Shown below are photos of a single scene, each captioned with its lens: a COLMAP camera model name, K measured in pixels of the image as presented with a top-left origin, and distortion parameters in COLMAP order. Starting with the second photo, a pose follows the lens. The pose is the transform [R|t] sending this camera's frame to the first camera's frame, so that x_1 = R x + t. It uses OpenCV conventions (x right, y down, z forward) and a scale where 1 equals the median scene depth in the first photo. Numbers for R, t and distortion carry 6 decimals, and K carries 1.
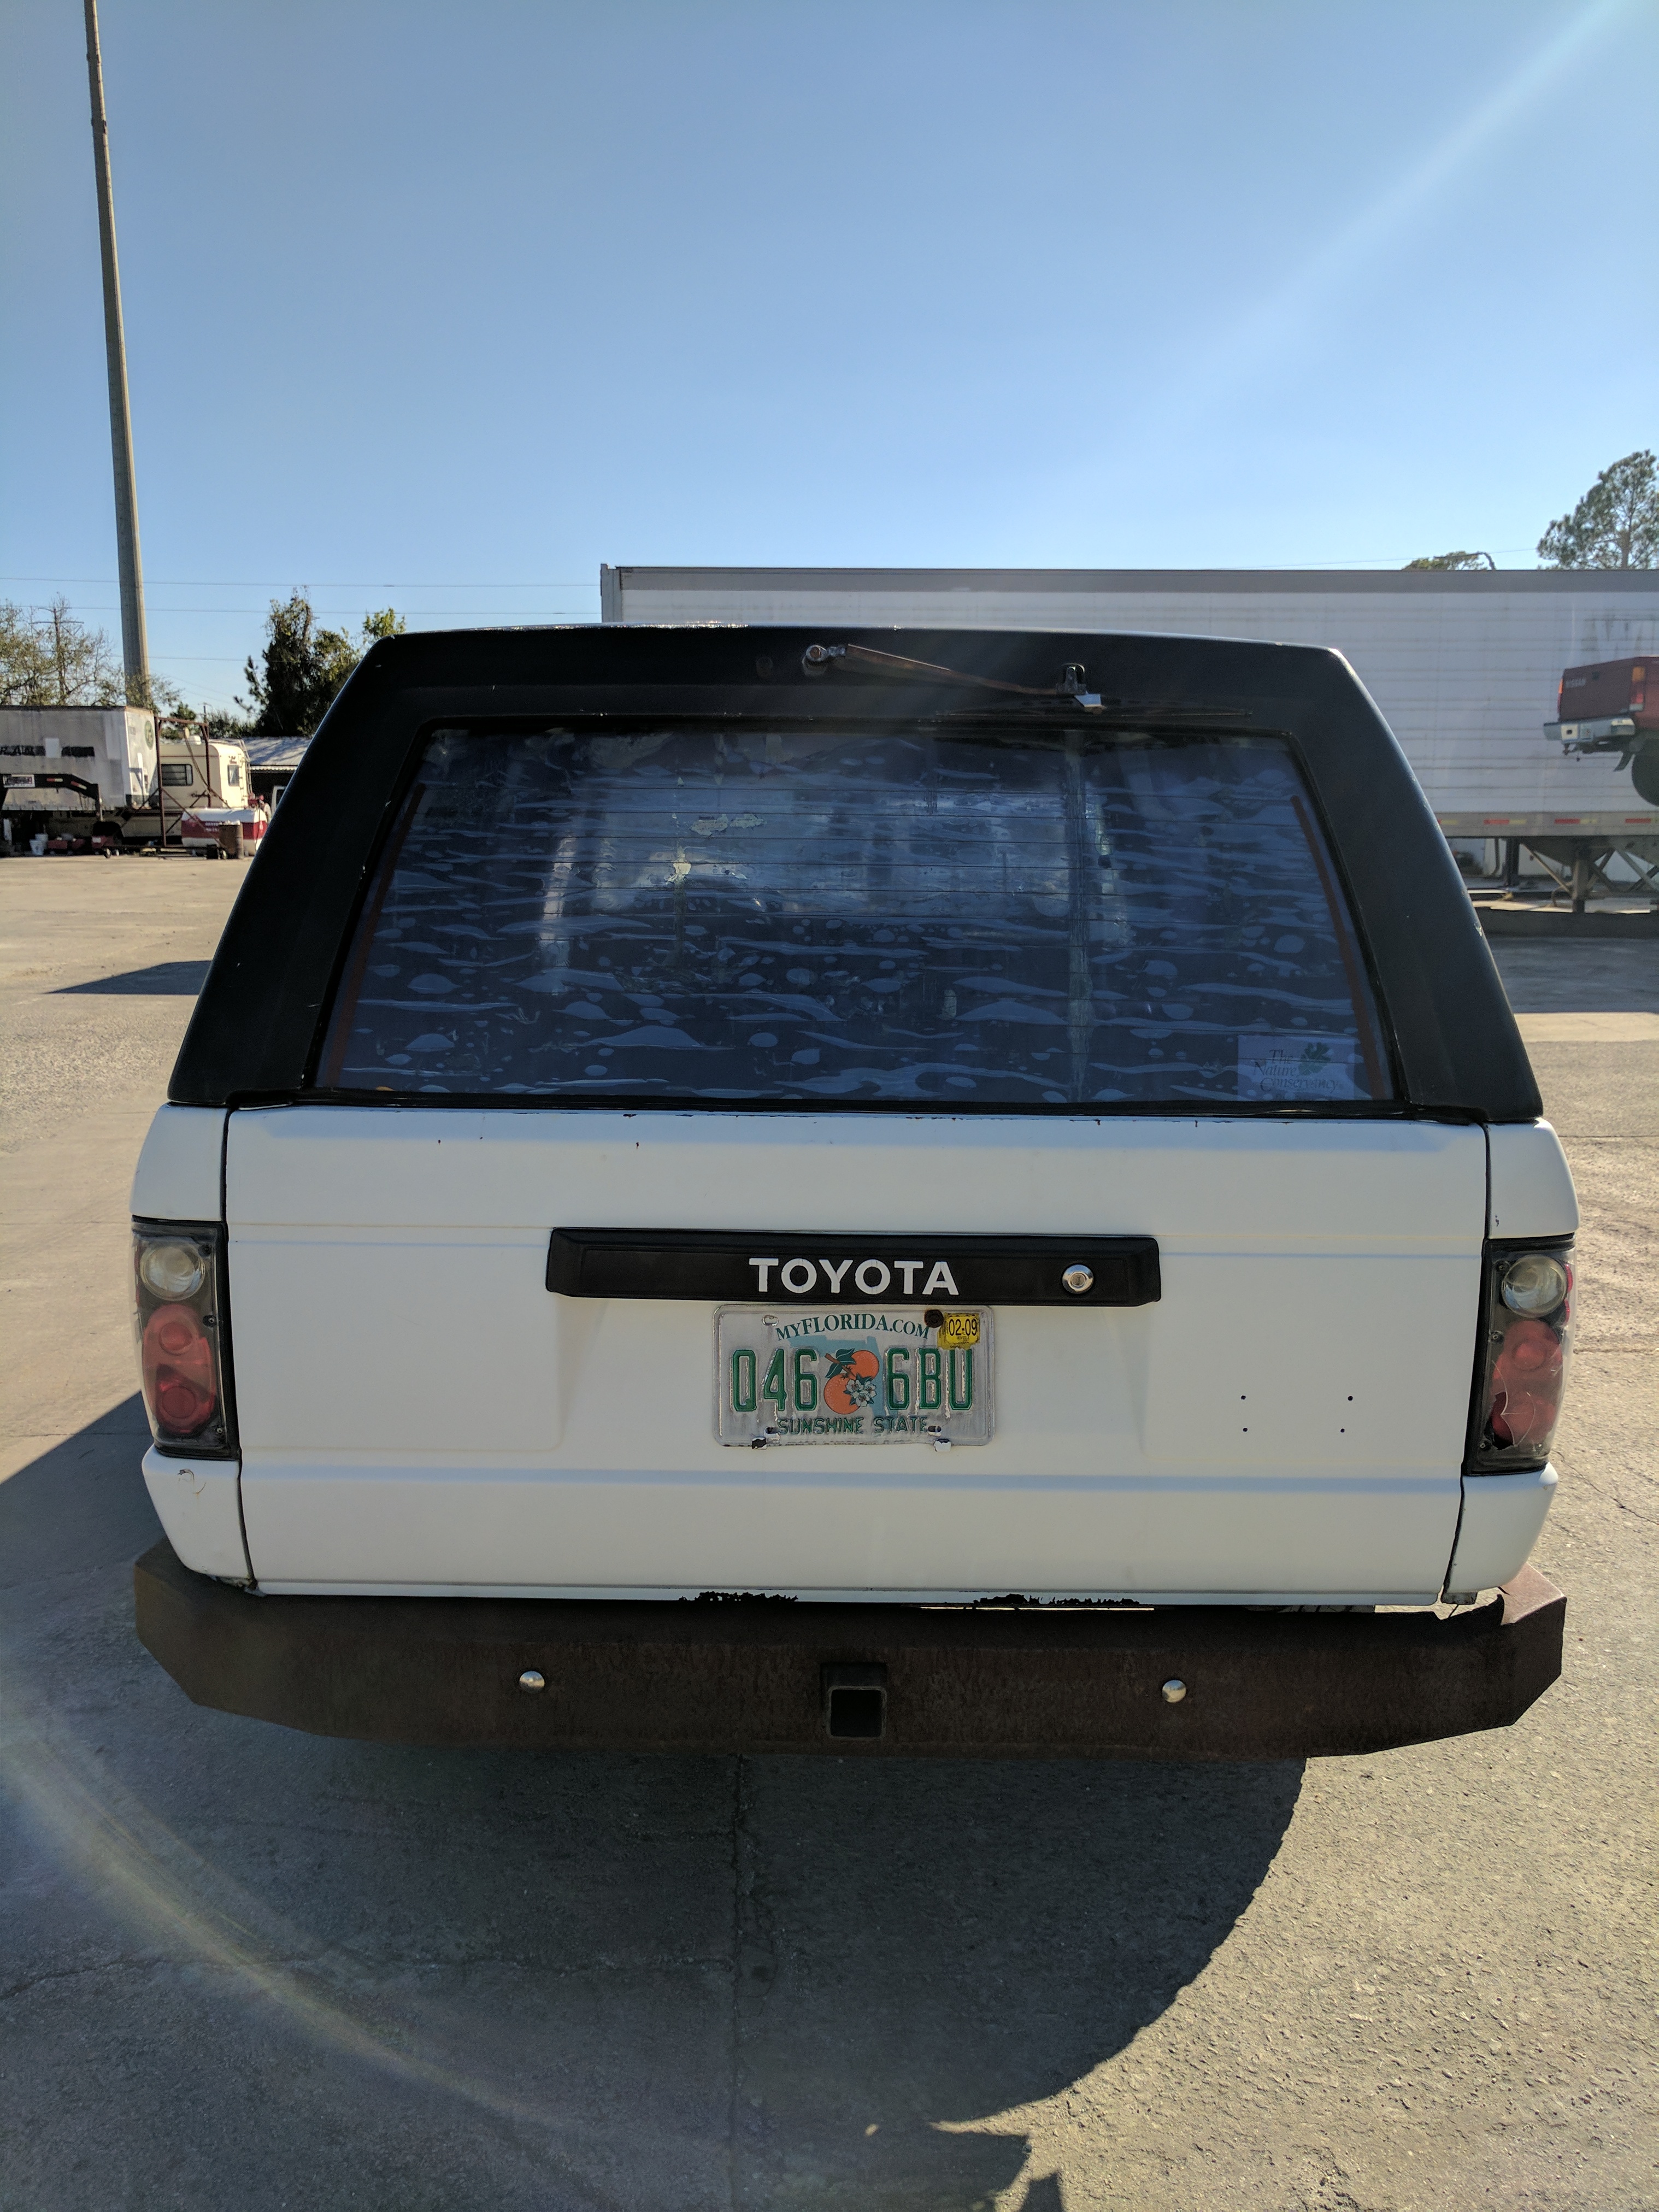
lens RADIAL K [[1643.7, 0, 829.5], [0, 1643.7, 1106.0], [0, 0, 1]] dist [-0.010921, -0.004840]
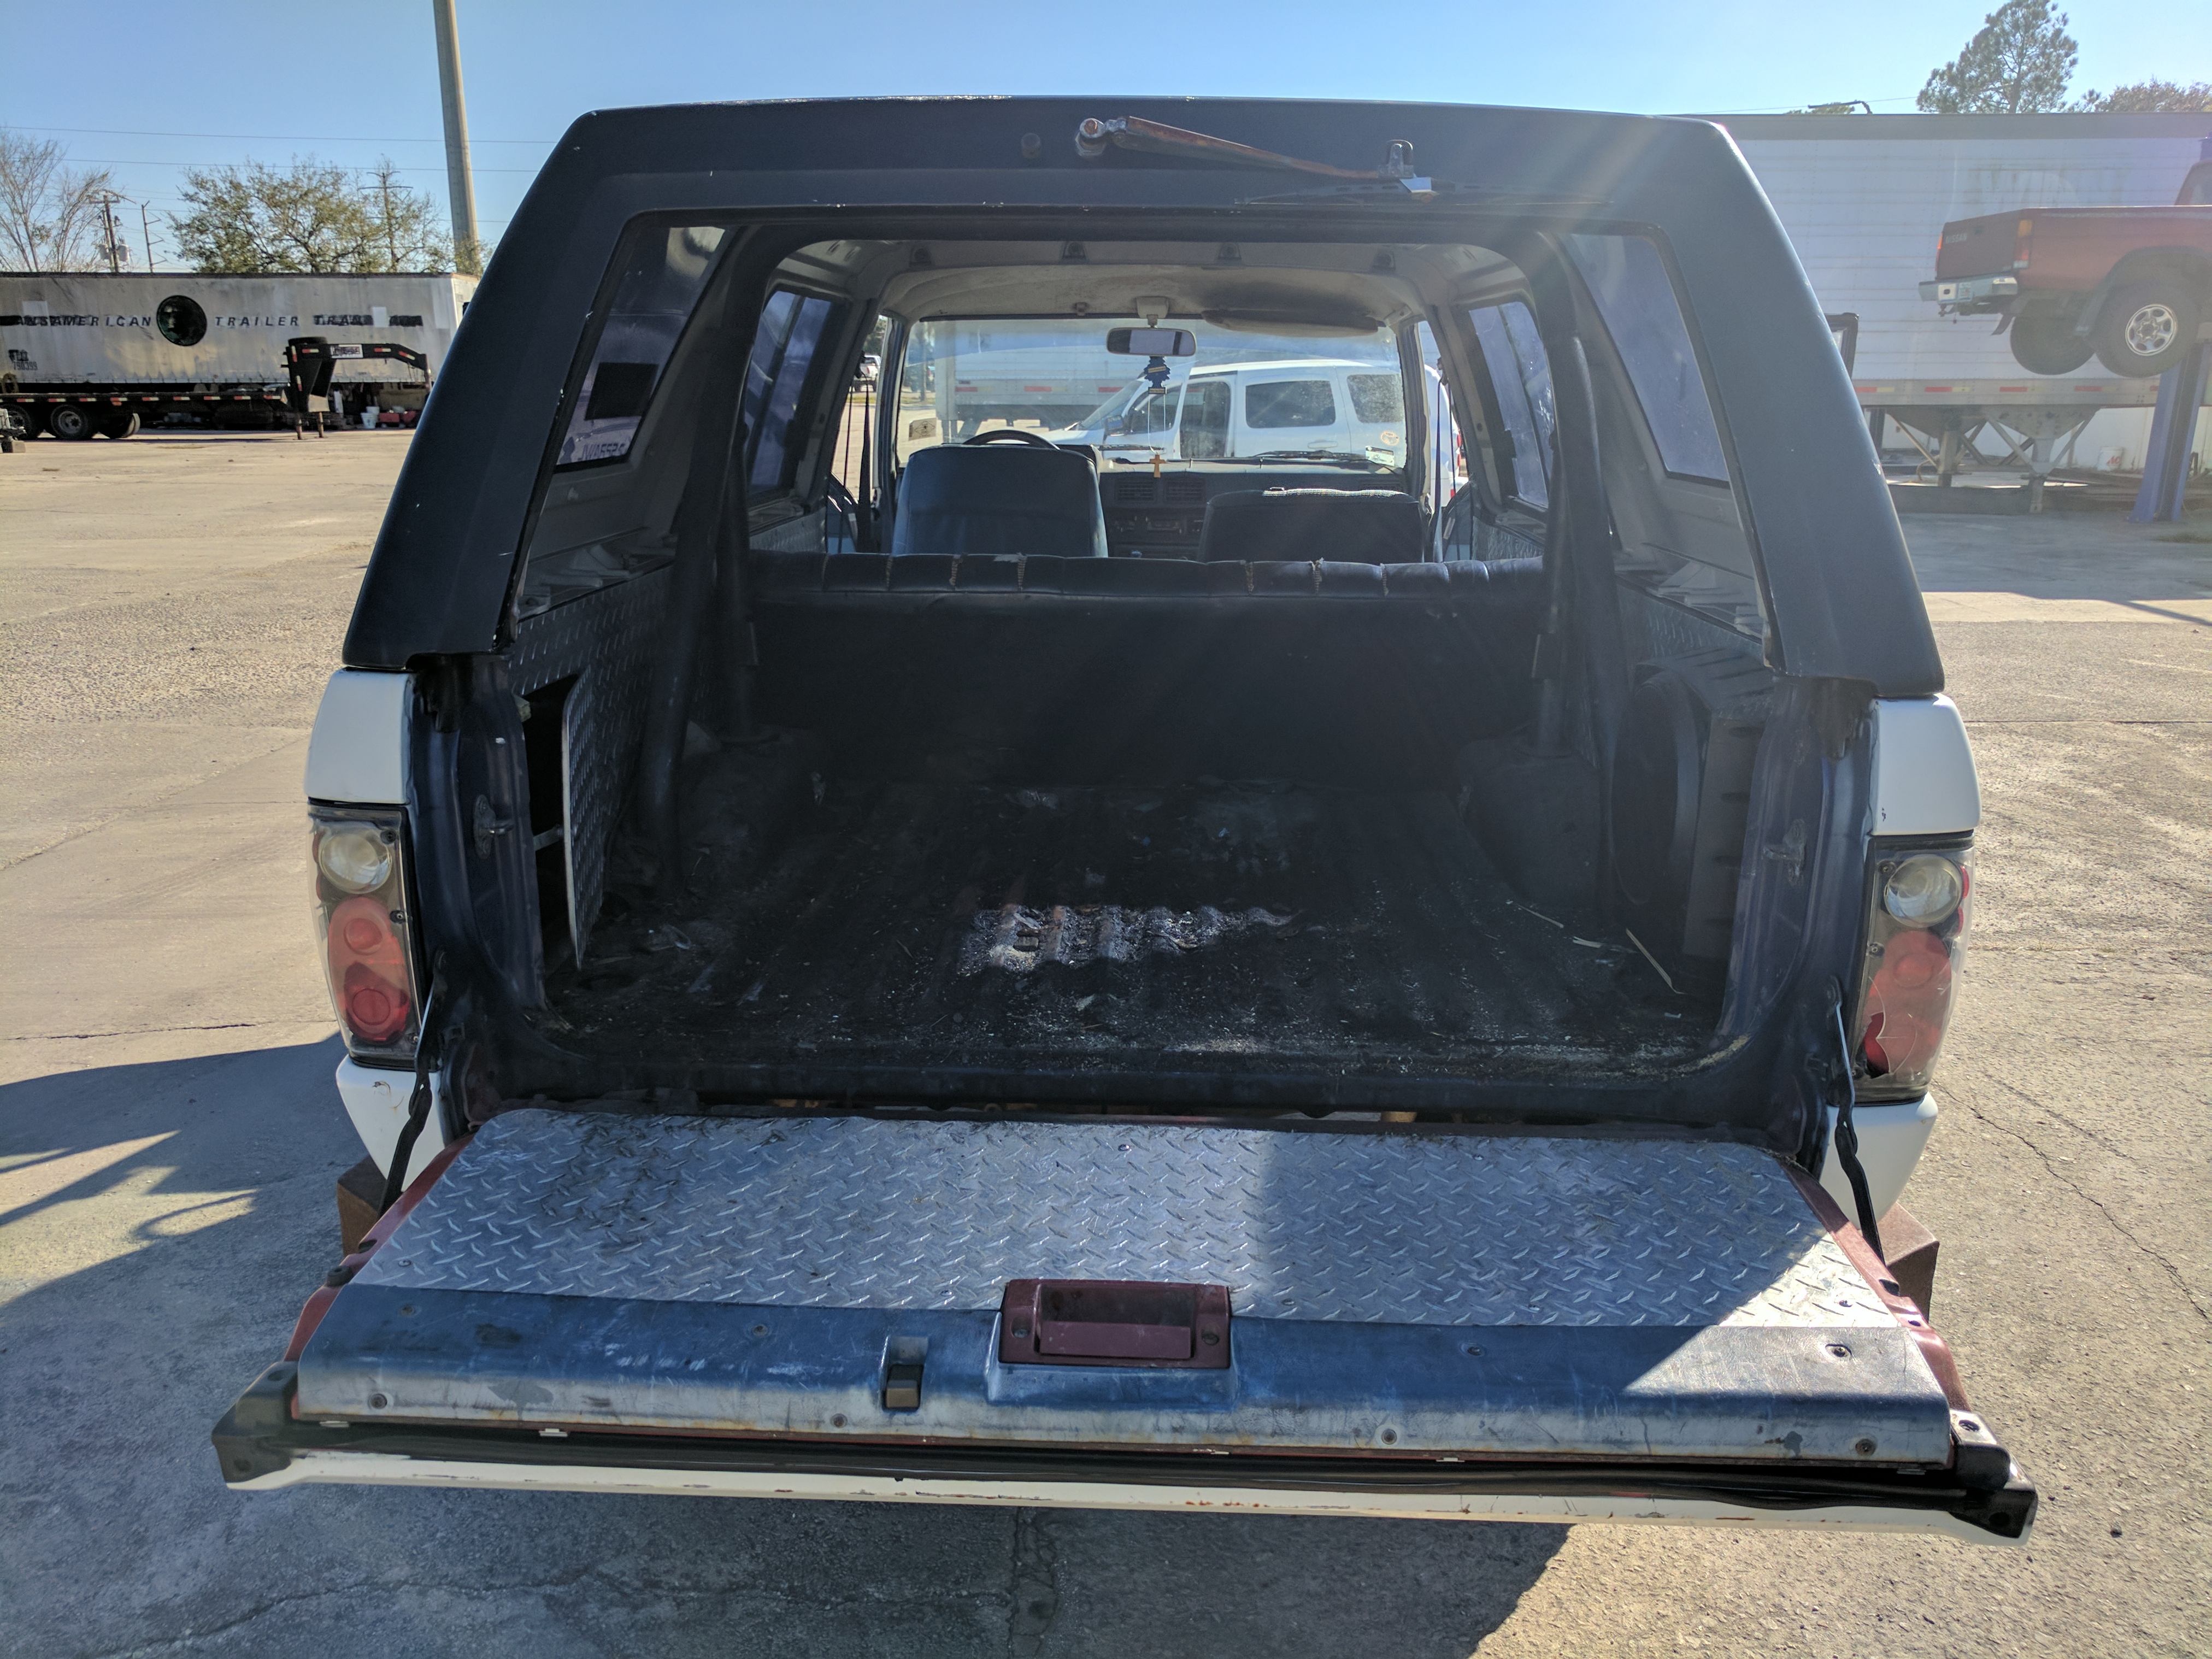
lens RADIAL K [[1646.3, 0, 1131.0], [0, 1646.3, 854.6], [0, 0, 1]] dist [-0.006446, -0.004470]
pose [[0.999759, 0.007773, -0.020521, 0.025998], [-0.005657, 0.994846, 0.101243, 0.005012], [0.021202, -0.101102, 0.994650, 0.107867]]
